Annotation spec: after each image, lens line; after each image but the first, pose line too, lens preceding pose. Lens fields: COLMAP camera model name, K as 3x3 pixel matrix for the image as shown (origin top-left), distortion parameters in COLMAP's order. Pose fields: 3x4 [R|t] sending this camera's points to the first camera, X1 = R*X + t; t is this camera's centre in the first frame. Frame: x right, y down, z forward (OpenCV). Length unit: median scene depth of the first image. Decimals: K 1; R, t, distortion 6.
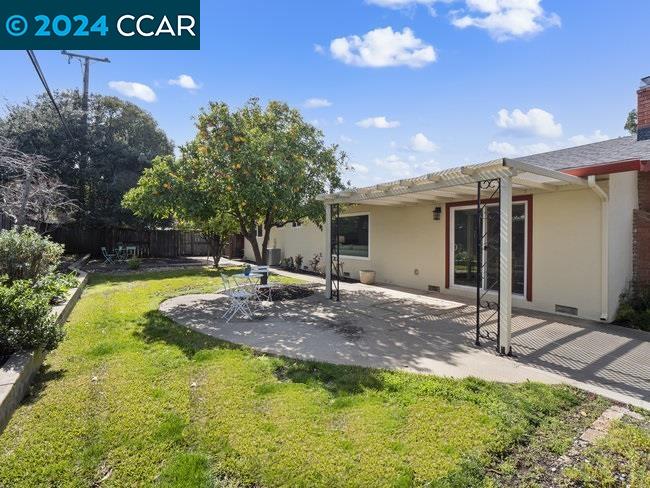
lens RADIAL K [[321.3, 0, 325.4], [0, 321.3, 239.6], [0, 0, 1]] dist [-0.008752, -0.003975]
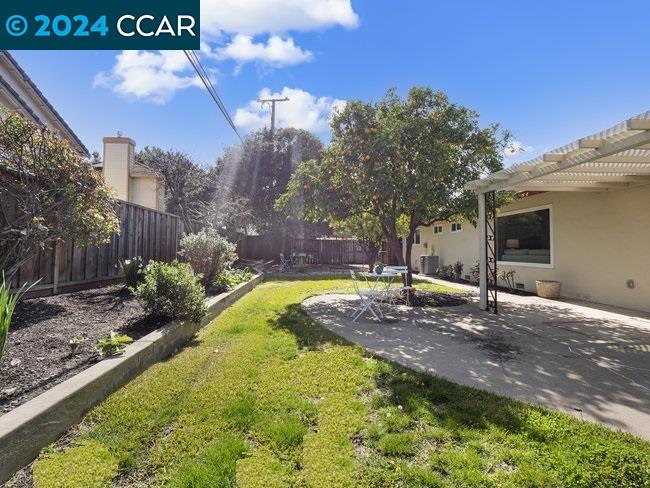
lens RADIAL K [[321.3, 0, 322.0], [0, 321.3, 242.6], [0, 0, 1]] dist [-0.008752, -0.003975]
pose [[0.862876, -0.015219, -0.505187, 0.087124], [-0.002141, 0.999427, -0.033765, 0.054049], [0.505411, 0.030217, 0.862349, 0.119343]]
